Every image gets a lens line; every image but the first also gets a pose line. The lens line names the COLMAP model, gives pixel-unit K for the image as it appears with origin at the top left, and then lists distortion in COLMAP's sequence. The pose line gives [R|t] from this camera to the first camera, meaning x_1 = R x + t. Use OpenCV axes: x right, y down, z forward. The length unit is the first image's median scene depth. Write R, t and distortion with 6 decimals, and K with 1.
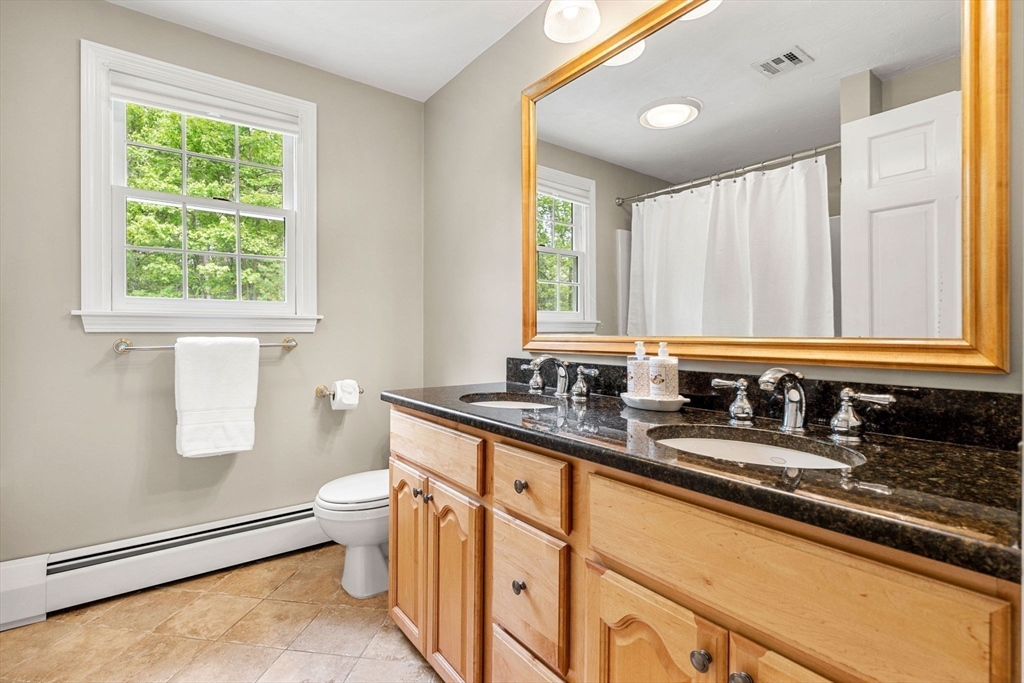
lens RADIAL K [[475.9, 0, 506.4], [0, 475.9, 334.5], [0, 0, 1]] dist [0.001121, 0.000558]
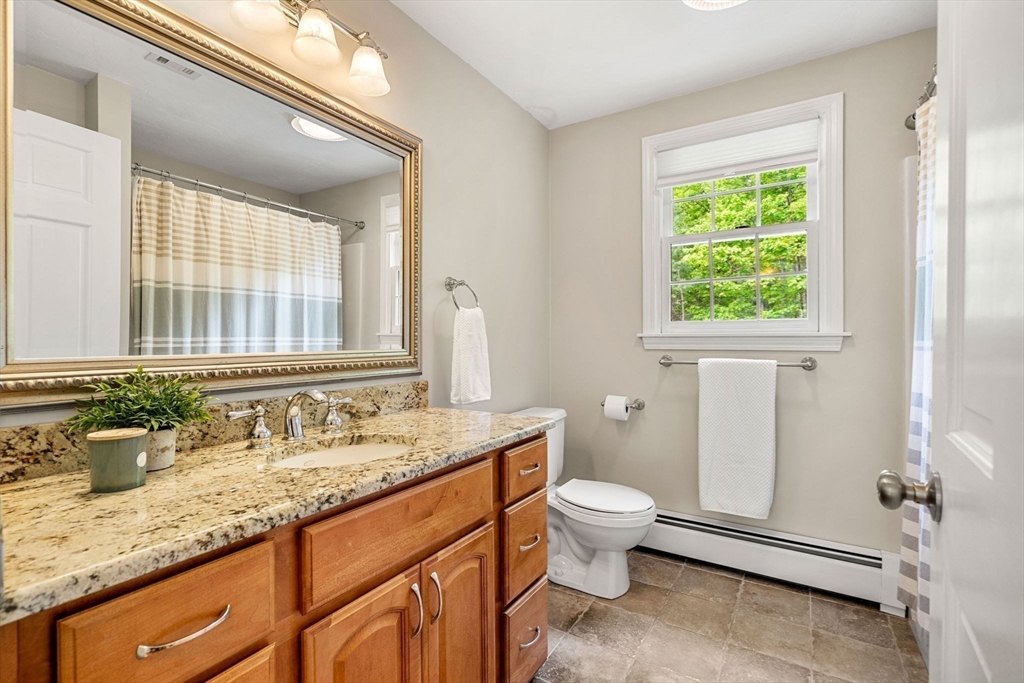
lens RADIAL K [[469.0, 0, 513.9], [0, 469.0, 347.2], [0, 0, 1]] dist [-0.002765, 0.001520]
pose [[0.363318, 0.004447, -0.931655, 0.193781], [-0.010884, 0.999941, 0.000529, -0.005978], [0.931602, 0.009948, 0.363345, 0.127958]]
